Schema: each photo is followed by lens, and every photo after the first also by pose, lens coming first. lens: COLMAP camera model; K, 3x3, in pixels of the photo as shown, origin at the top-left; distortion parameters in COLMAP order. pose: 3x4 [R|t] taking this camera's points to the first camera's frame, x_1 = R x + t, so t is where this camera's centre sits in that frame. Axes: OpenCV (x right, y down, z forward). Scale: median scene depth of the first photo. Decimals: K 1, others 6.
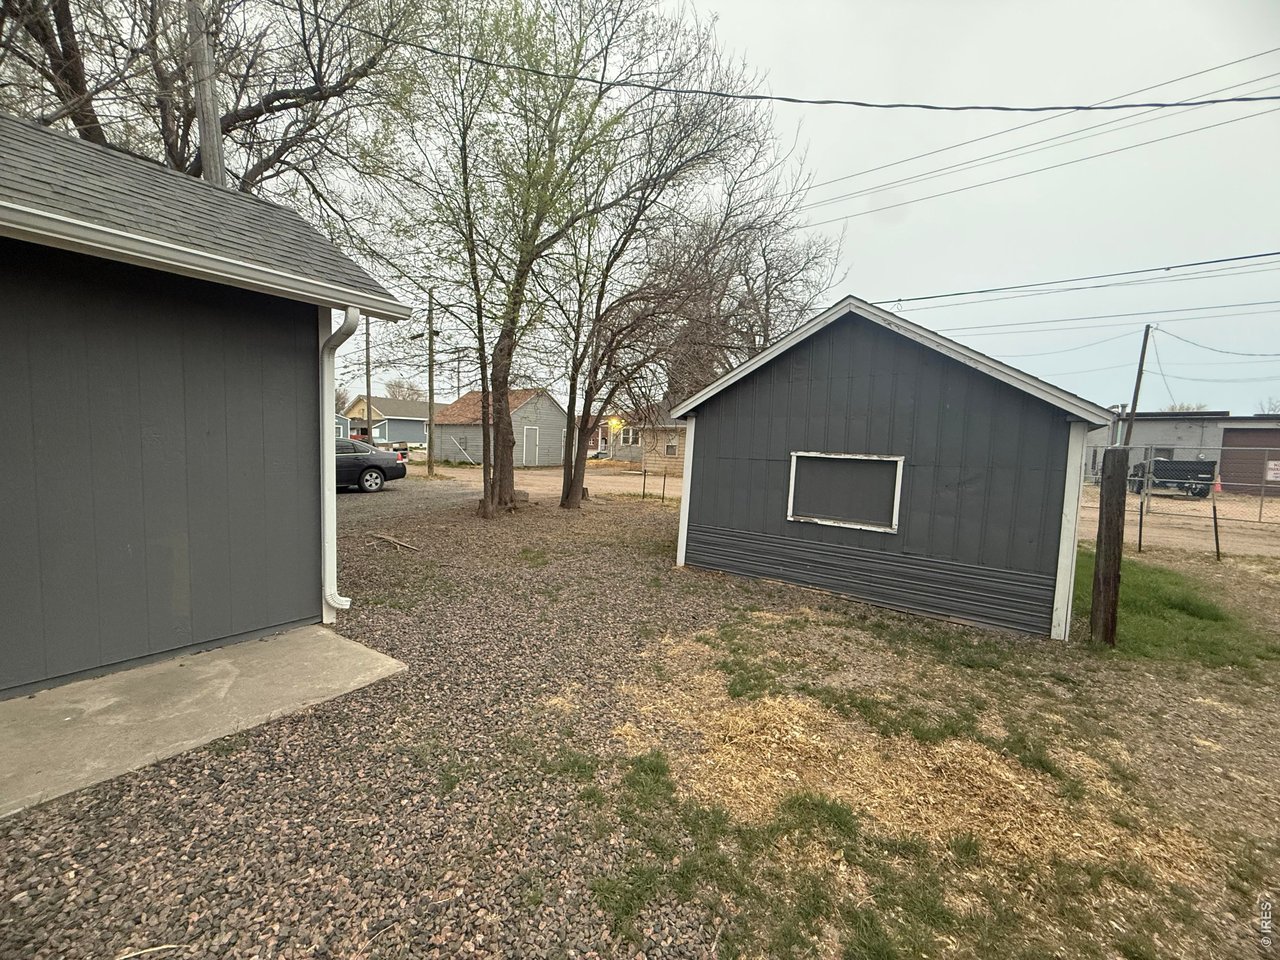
lens RADIAL K [[510.9, 0, 635.8], [0, 510.9, 479.8], [0, 0, 1]] dist [0.000469, -0.000154]
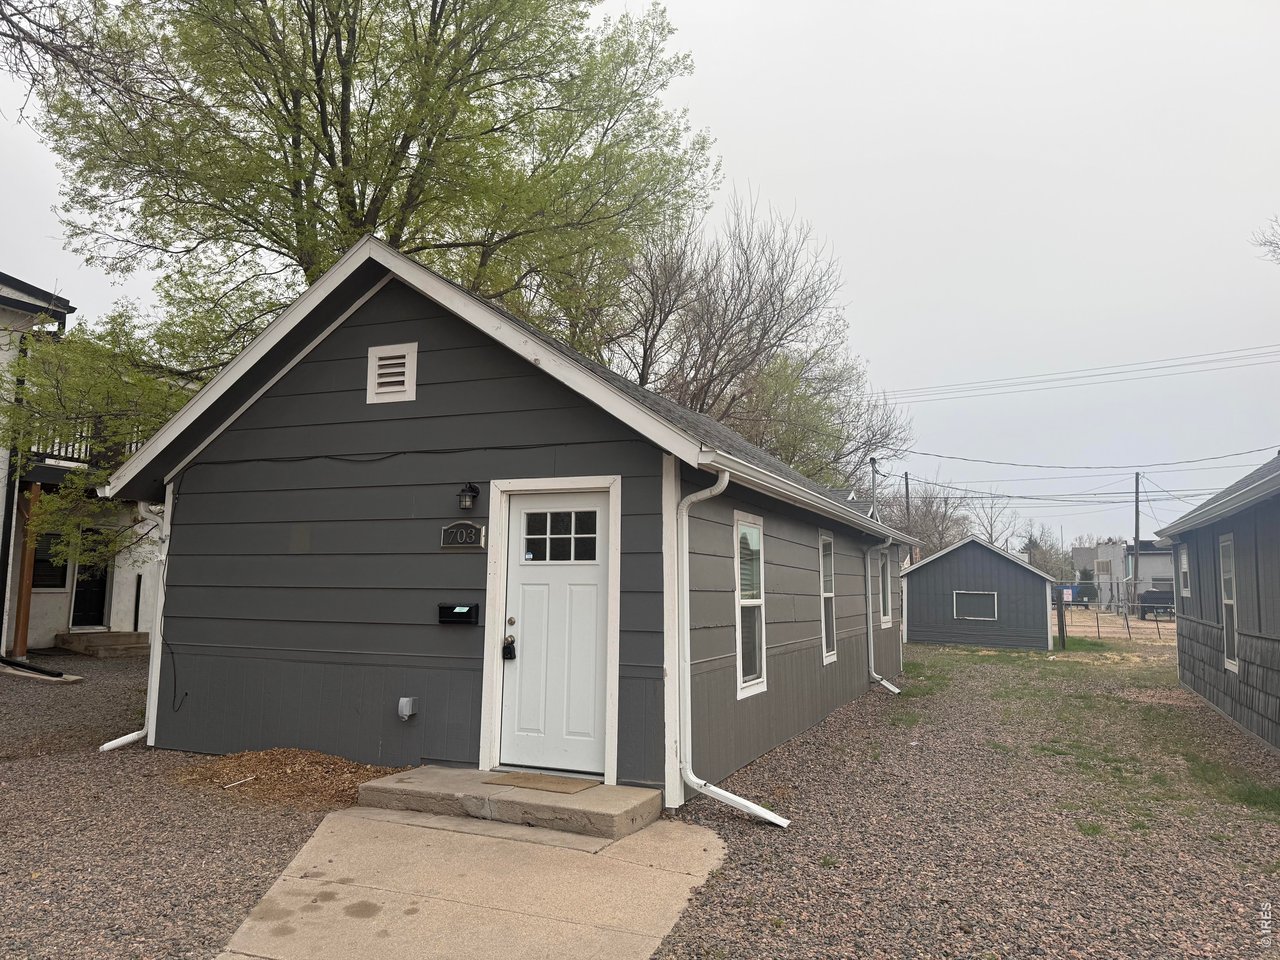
lens RADIAL K [[961.1, 0, 640.0], [0, 961.1, 480.0], [0, 0, 1]] dist [0.007191, 0.001531]
pose [[0.976067, 0.008481, 0.217306, -2.531628], [0.027040, 0.986753, -0.159962, 0.140214], [-0.215784, 0.162009, 0.962907, -3.745928]]
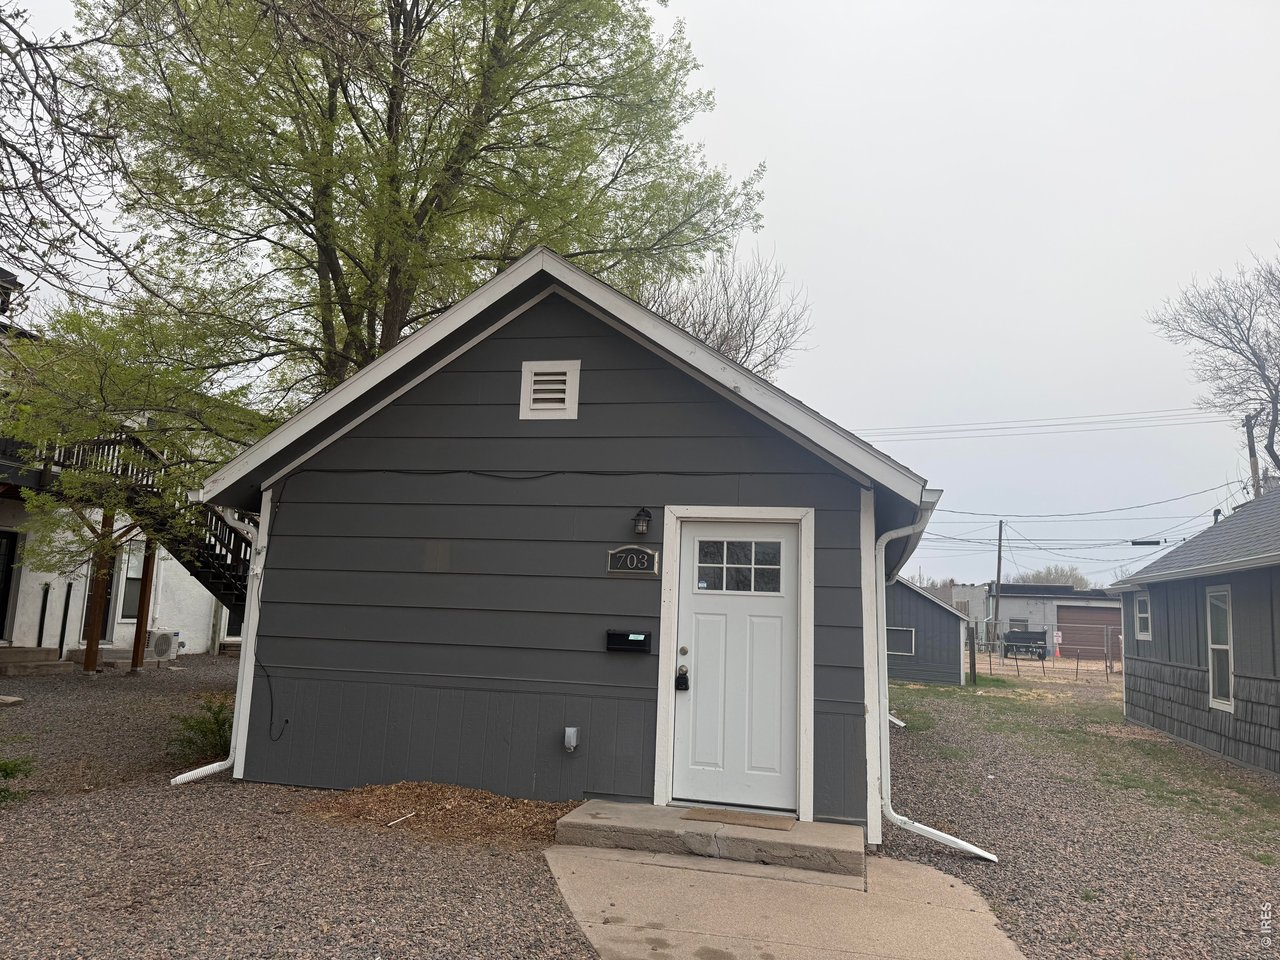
lens RADIAL K [[955.2, 0, 640.0], [0, 955.2, 480.0], [0, 0, 1]] dist [0.063754, -0.082199]
pose [[0.923646, 0.066142, 0.377497, -3.084229], [0.004602, 0.983010, -0.183495, 0.122649], [-0.383220, 0.171222, 0.907648, -3.556009]]
